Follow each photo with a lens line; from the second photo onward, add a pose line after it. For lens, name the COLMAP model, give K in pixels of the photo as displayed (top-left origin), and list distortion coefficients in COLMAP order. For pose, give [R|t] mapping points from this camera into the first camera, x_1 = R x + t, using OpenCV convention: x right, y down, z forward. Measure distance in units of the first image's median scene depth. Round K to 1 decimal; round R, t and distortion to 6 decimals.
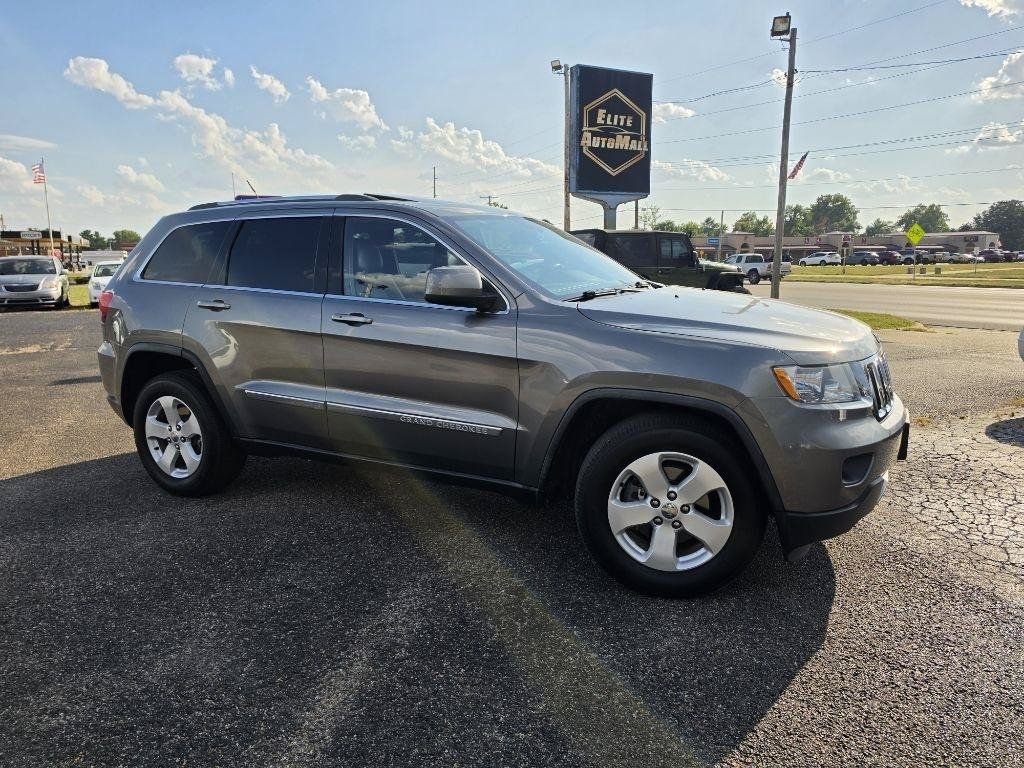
lens RADIAL K [[717.9, 0, 519.3], [0, 717.9, 391.1], [0, 0, 1]] dist [0.055629, -0.063335]
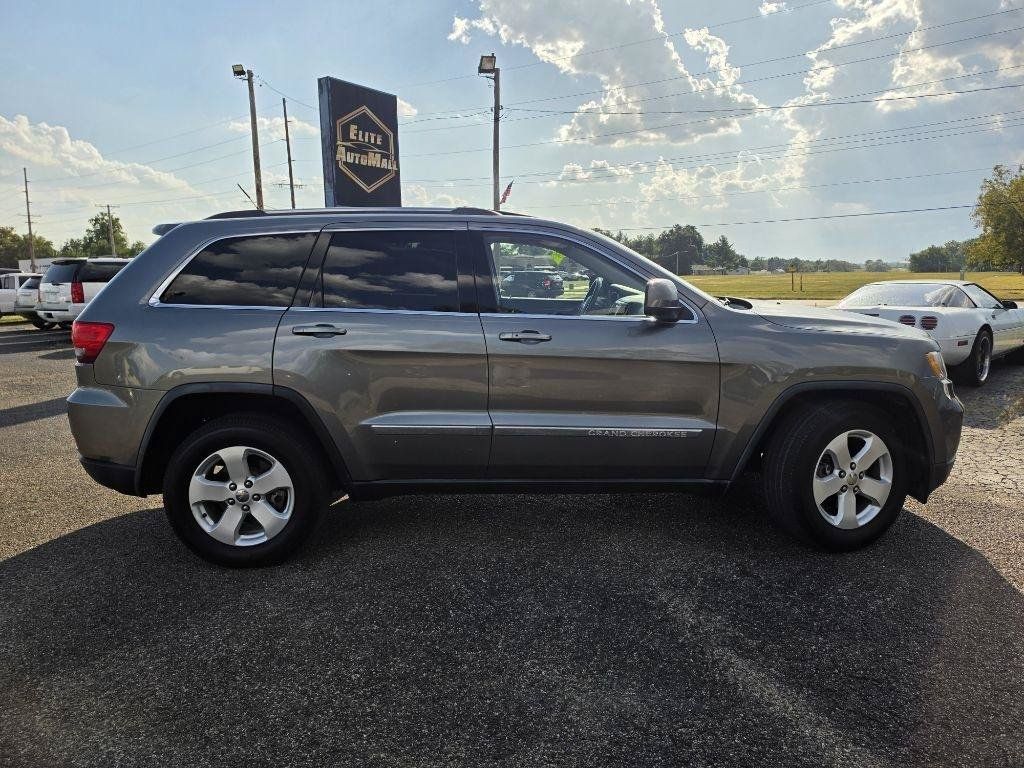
lens RADIAL K [[724.6, 0, 523.6], [0, 724.6, 390.2], [0, 0, 1]] dist [0.039984, -0.045175]
pose [[0.868689, -0.083188, 0.488322, -0.193070], [0.096551, 0.995326, -0.002199, -0.007348], [-0.485857, 0.049058, 0.872661, 0.042942]]
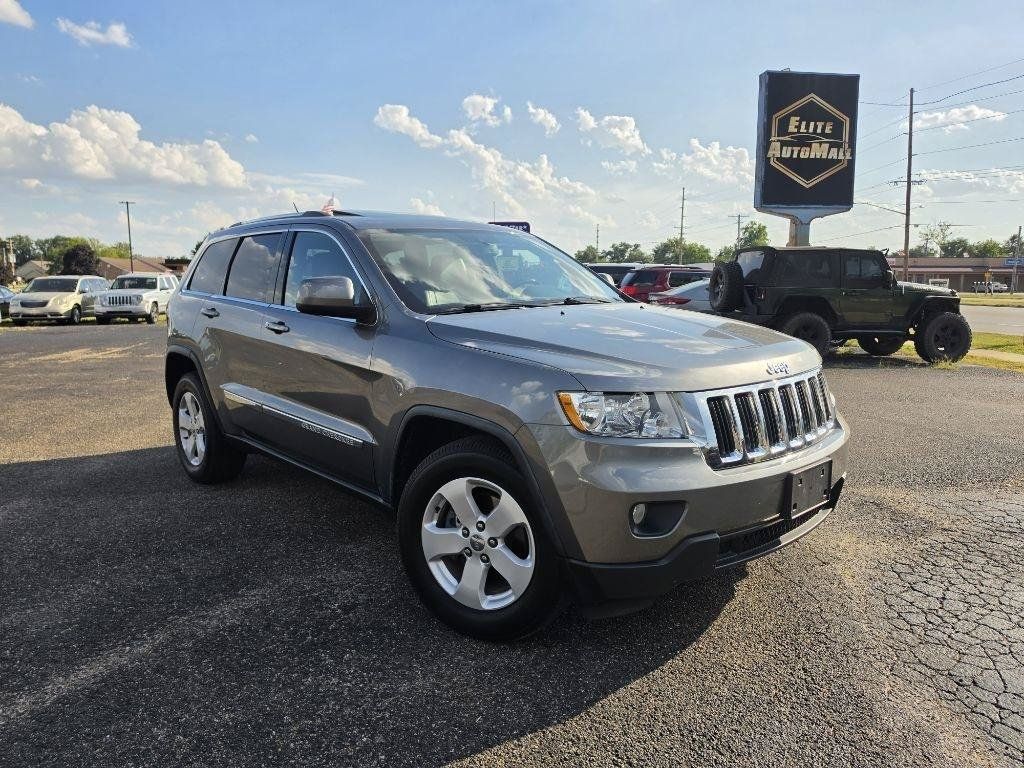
lens RADIAL K [[724.6, 0, 529.0], [0, 724.6, 396.4], [0, 0, 1]] dist [0.039984, -0.045175]
pose [[0.939215, 0.059968, -0.338052, 0.128505], [-0.068370, 0.997575, -0.012991, -0.002725], [0.336453, 0.035314, 0.941038, 0.032748]]
